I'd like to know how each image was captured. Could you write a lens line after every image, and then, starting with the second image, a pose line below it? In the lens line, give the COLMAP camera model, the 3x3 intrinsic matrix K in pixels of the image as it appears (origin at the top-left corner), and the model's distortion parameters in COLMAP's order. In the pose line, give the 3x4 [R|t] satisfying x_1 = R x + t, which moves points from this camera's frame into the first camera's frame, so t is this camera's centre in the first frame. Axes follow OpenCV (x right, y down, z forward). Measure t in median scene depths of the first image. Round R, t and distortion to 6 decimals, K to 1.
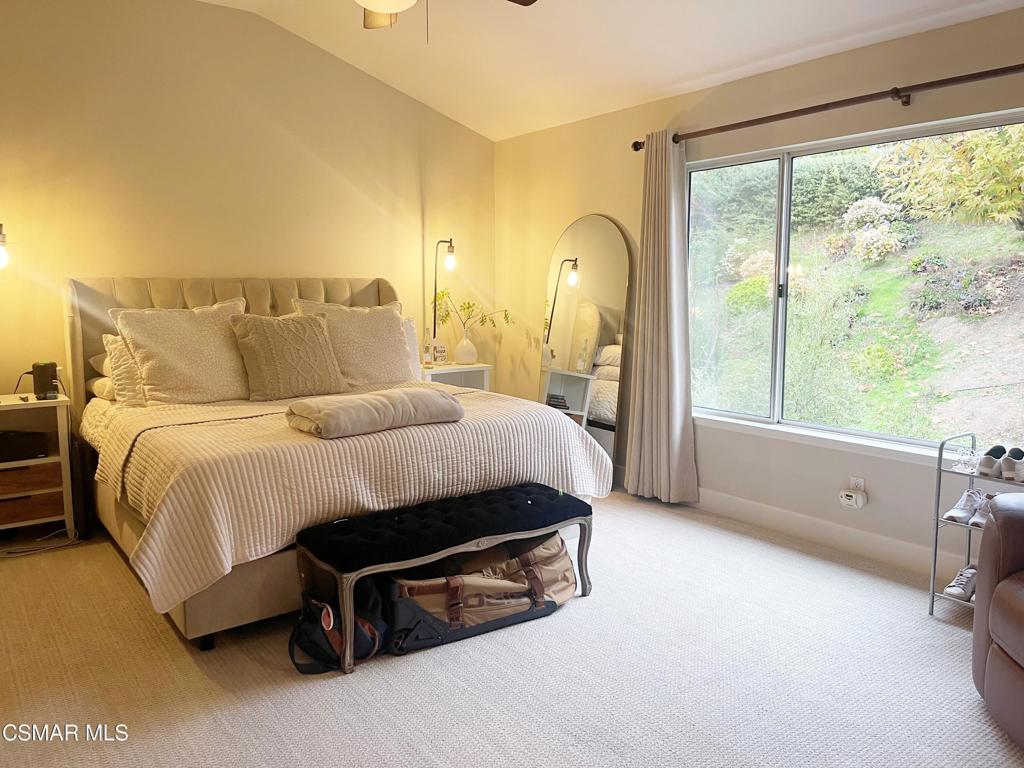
lens RADIAL K [[773.7, 0, 514.3], [0, 773.7, 386.1], [0, 0, 1]] dist [0.063627, -0.074683]
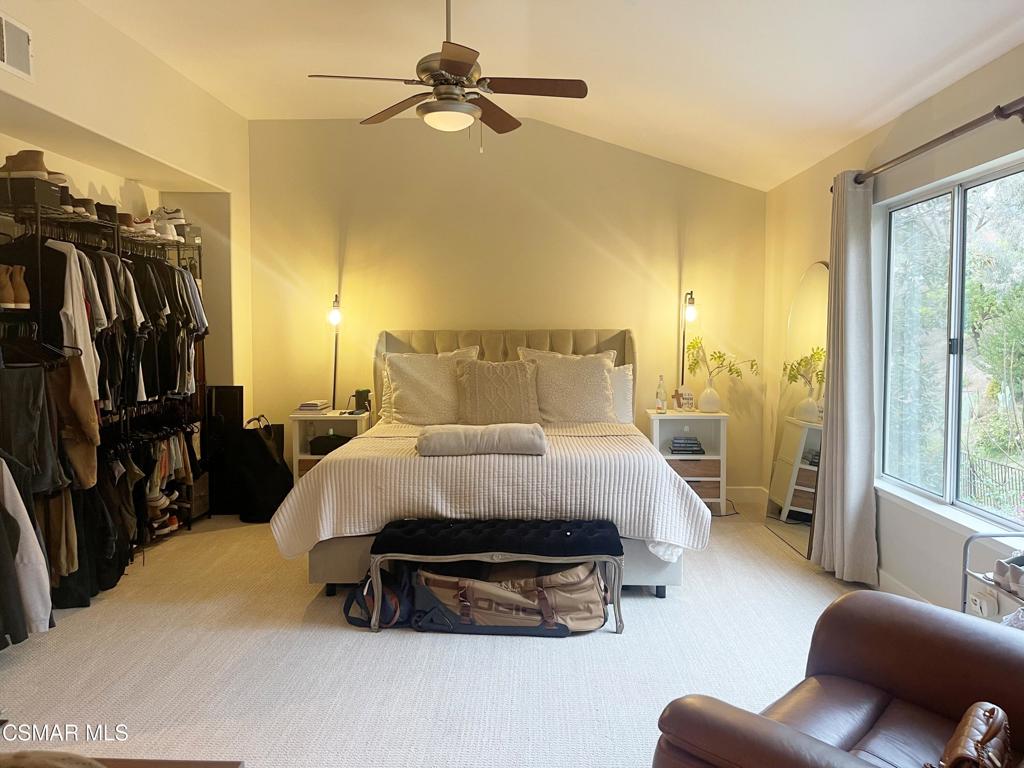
lens RADIAL K [[773.7, 0, 509.9], [0, 773.7, 380.6], [0, 0, 1]] dist [0.063627, -0.074683]
pose [[0.786790, 0.041205, -0.615844, 0.646029], [-0.080081, 0.996150, -0.035659, -0.022347], [0.612004, 0.077373, 0.787061, 0.060322]]
